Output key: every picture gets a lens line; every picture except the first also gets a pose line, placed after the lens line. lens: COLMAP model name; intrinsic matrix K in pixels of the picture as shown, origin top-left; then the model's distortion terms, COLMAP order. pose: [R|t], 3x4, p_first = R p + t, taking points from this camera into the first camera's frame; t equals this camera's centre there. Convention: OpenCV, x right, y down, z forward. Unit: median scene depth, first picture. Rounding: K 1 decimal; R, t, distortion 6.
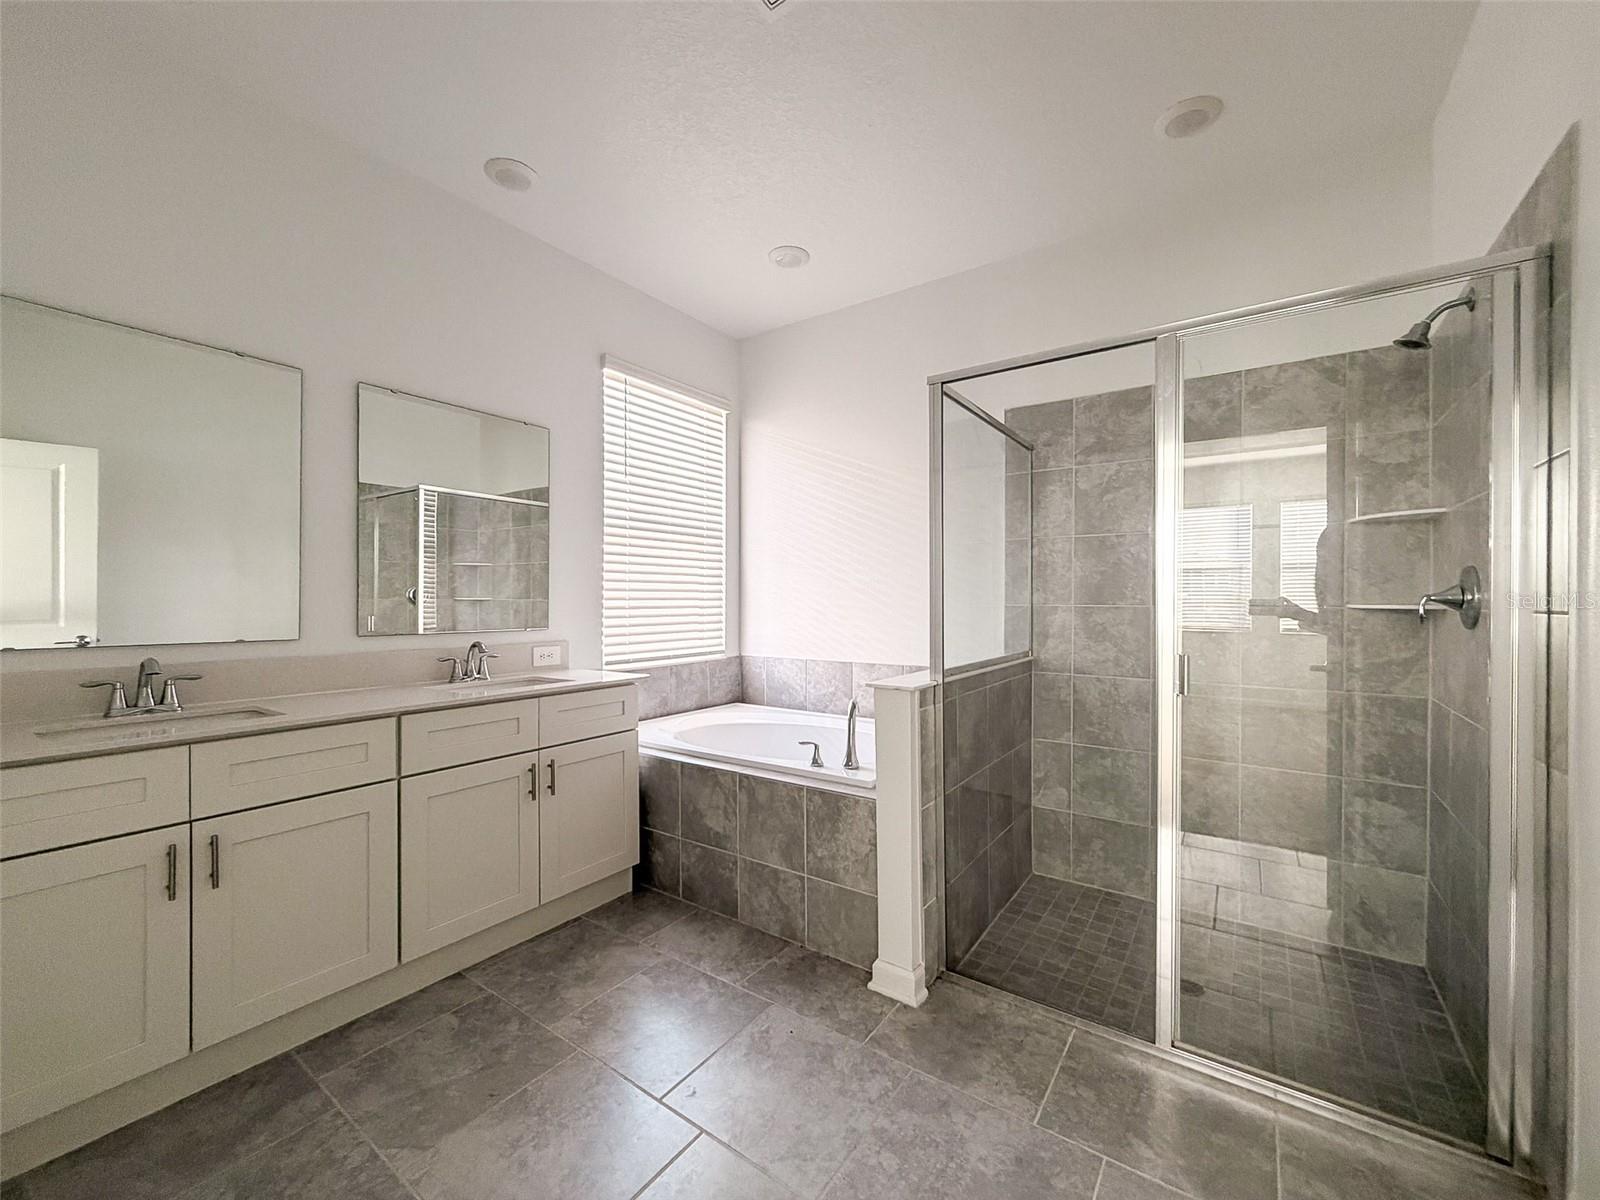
lens RADIAL K [[640.2, 0, 800.0], [0, 640.2, 603.9], [0, 0, 1]] dist [-0.000609, -0.000044]
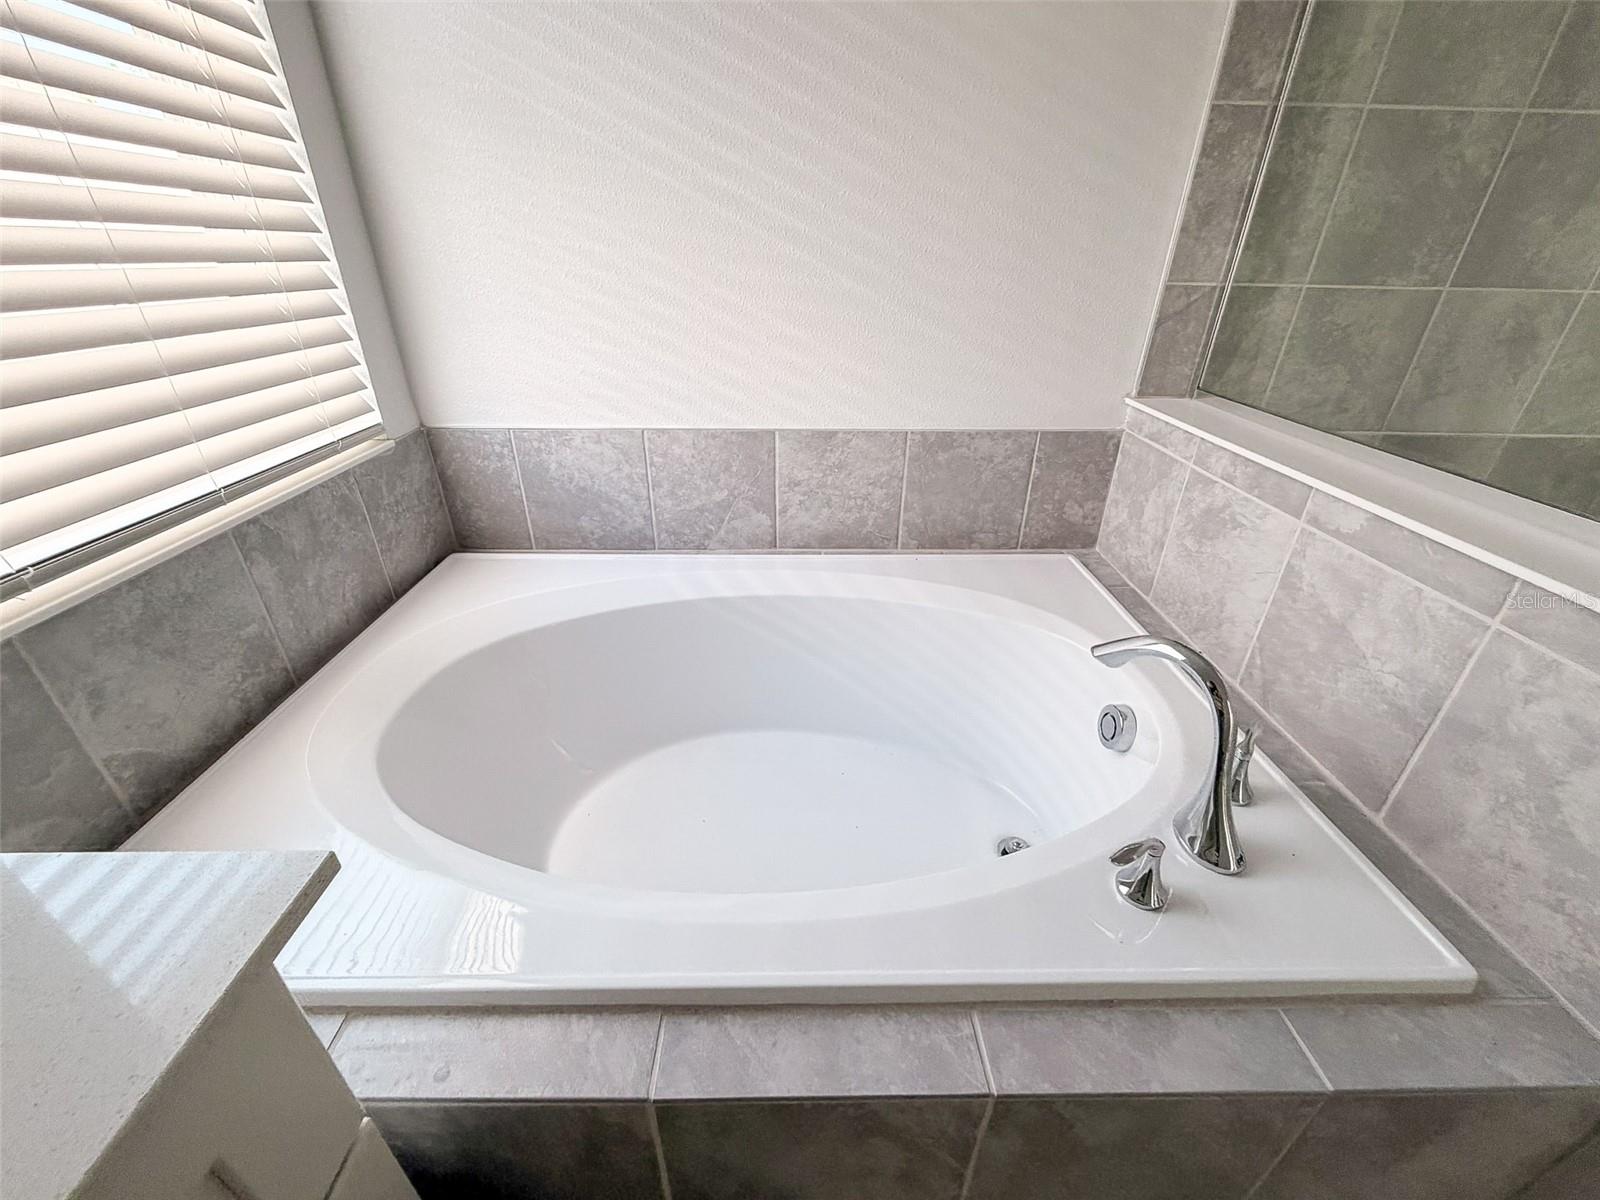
lens RADIAL K [[641.9, 0, 795.0], [0, 641.9, 599.2], [0, 0, 1]] dist [0.000712, -0.000087]
pose [[0.809580, -0.268243, 0.522136, -0.215942], [-0.010361, 0.882816, 0.469604, -0.013470], [-0.586919, -0.385592, 0.711931, 0.877473]]
